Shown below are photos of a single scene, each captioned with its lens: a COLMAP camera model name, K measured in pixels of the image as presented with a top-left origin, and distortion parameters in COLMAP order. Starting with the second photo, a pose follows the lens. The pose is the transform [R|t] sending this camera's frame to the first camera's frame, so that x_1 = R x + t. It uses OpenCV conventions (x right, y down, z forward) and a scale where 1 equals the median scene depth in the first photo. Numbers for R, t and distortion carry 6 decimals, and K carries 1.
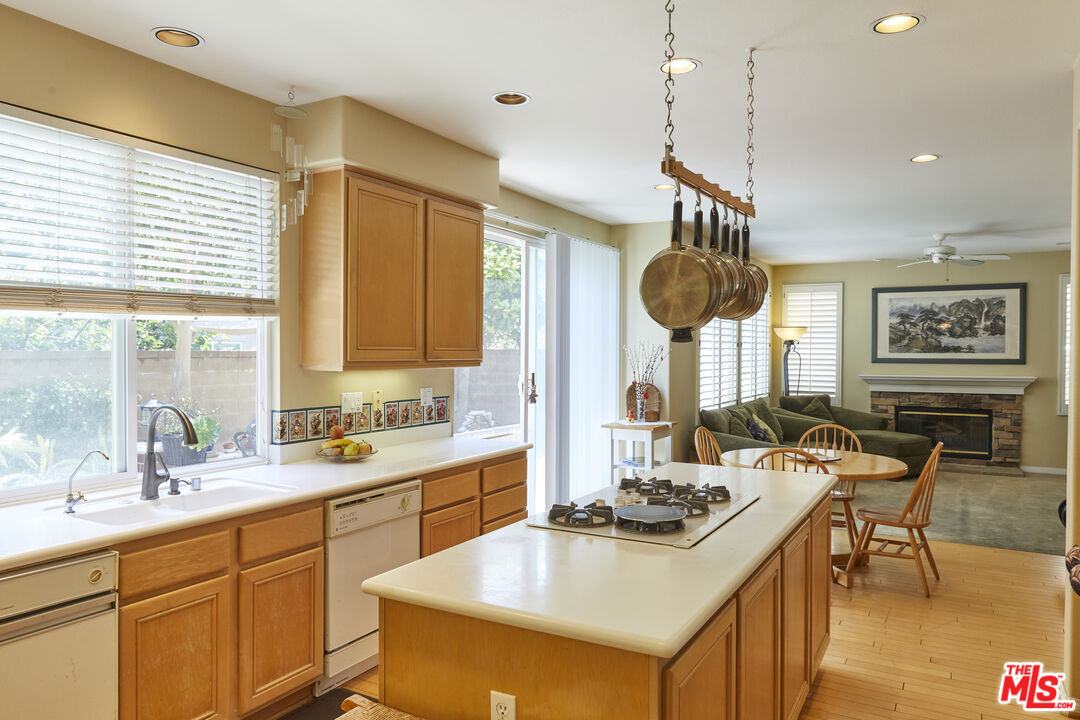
lens RADIAL K [[737.5, 0, 538.8], [0, 737.5, 362.3], [0, 0, 1]] dist [-0.005468, 0.010109]
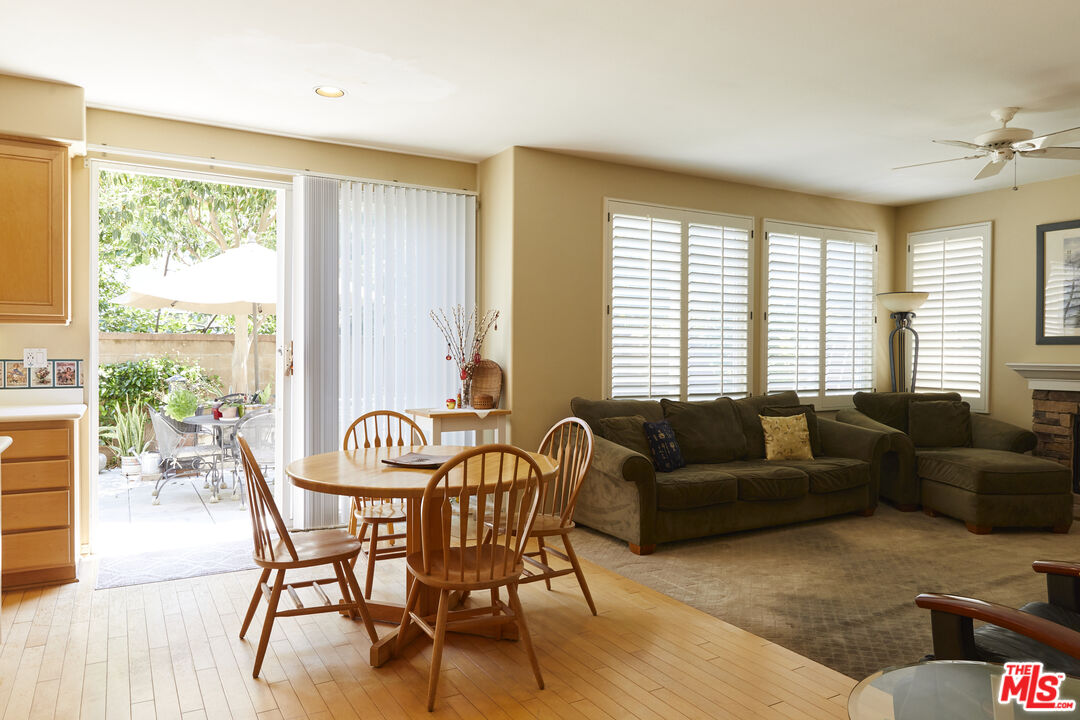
lens RADIAL K [[737.5, 0, 543.5], [0, 737.5, 361.5], [0, 0, 1]] dist [-0.005468, 0.010109]
pose [[0.863679, 0.007956, -0.503980, 0.434545], [-0.011525, 0.999926, -0.003964, 0.024112], [0.503911, 0.009232, 0.863706, 0.265637]]
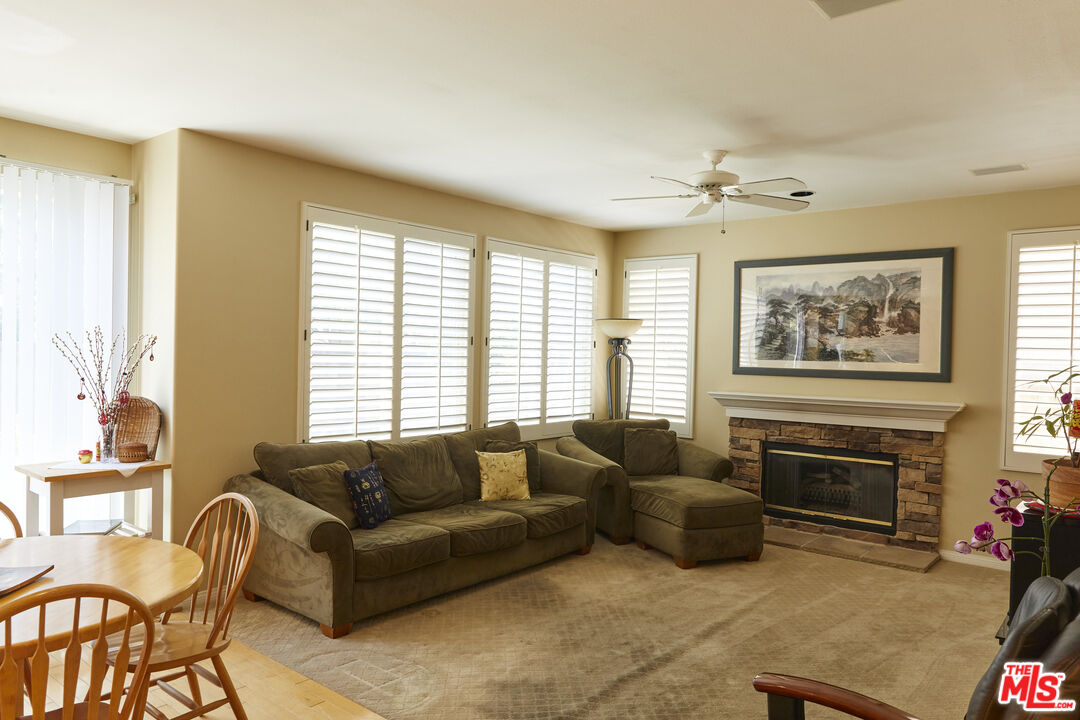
lens RADIAL K [[737.5, 0, 543.5], [0, 737.5, 361.2], [0, 0, 1]] dist [-0.005468, 0.010109]
pose [[0.984788, 0.020459, -0.172552, 0.426351], [-0.021471, 0.999761, -0.003997, -0.004810], [0.172429, 0.007641, 0.984992, 0.339462]]
